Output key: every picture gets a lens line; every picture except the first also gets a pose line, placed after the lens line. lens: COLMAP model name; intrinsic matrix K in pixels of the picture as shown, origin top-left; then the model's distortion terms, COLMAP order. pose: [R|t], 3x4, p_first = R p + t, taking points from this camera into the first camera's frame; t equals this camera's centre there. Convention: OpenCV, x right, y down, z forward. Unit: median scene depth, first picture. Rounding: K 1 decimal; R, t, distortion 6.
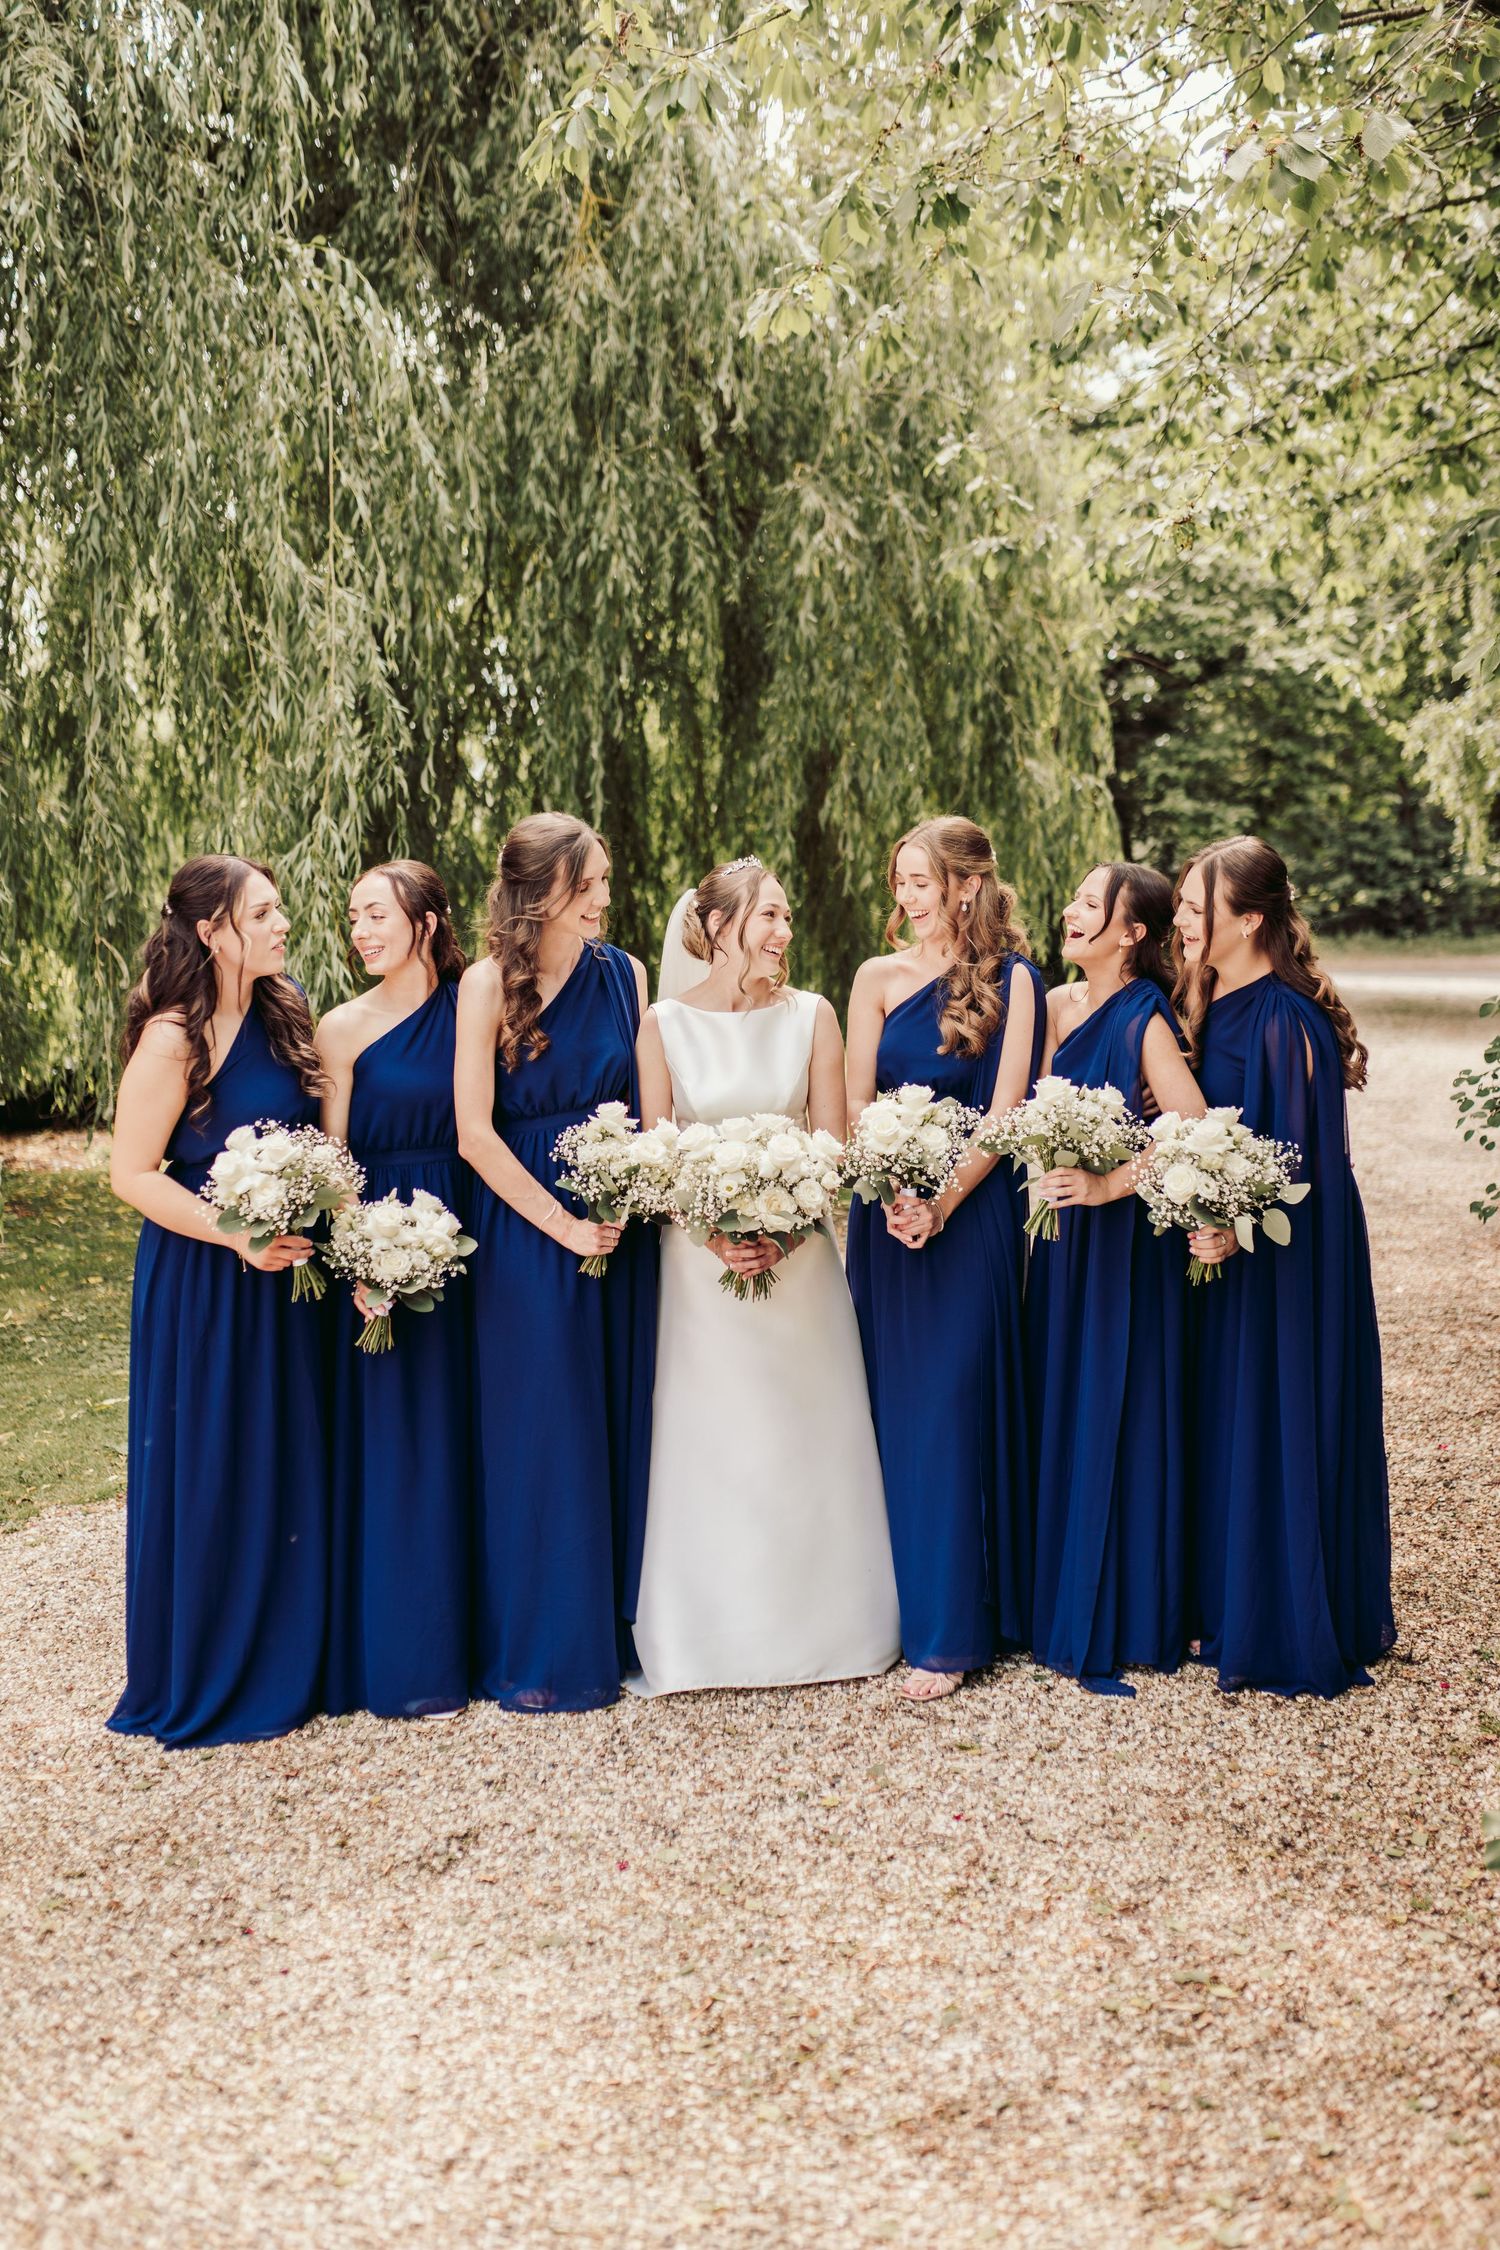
lens RADIAL K [[2330.6, 0, 755.4], [0, 2330.6, 1098.1], [0, 0, 1]] dist [-0.013012, 0.018172]
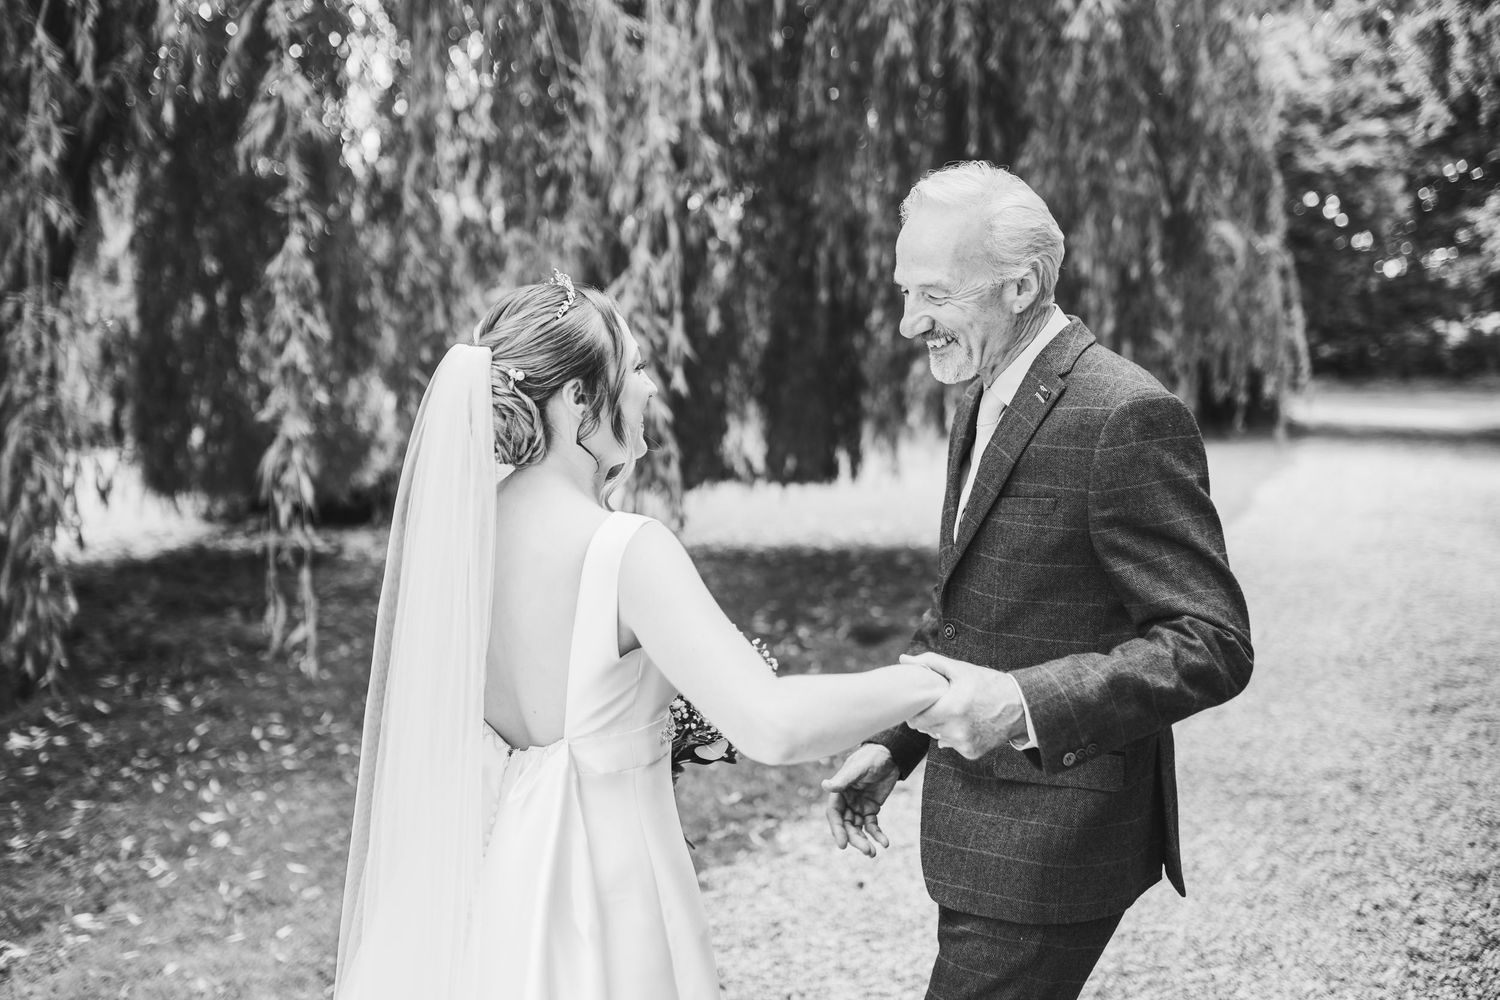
lens RADIAL K [[1538.5, 0, 697.3], [0, 1538.5, 485.2], [0, 0, 1]] dist [-0.006699, 0.022213]
pose [[0.995797, 0.017715, -0.089858, -0.085752], [-0.017425, 0.999840, 0.004009, -0.021912], [0.089915, -0.002427, 0.995946, 0.300026]]
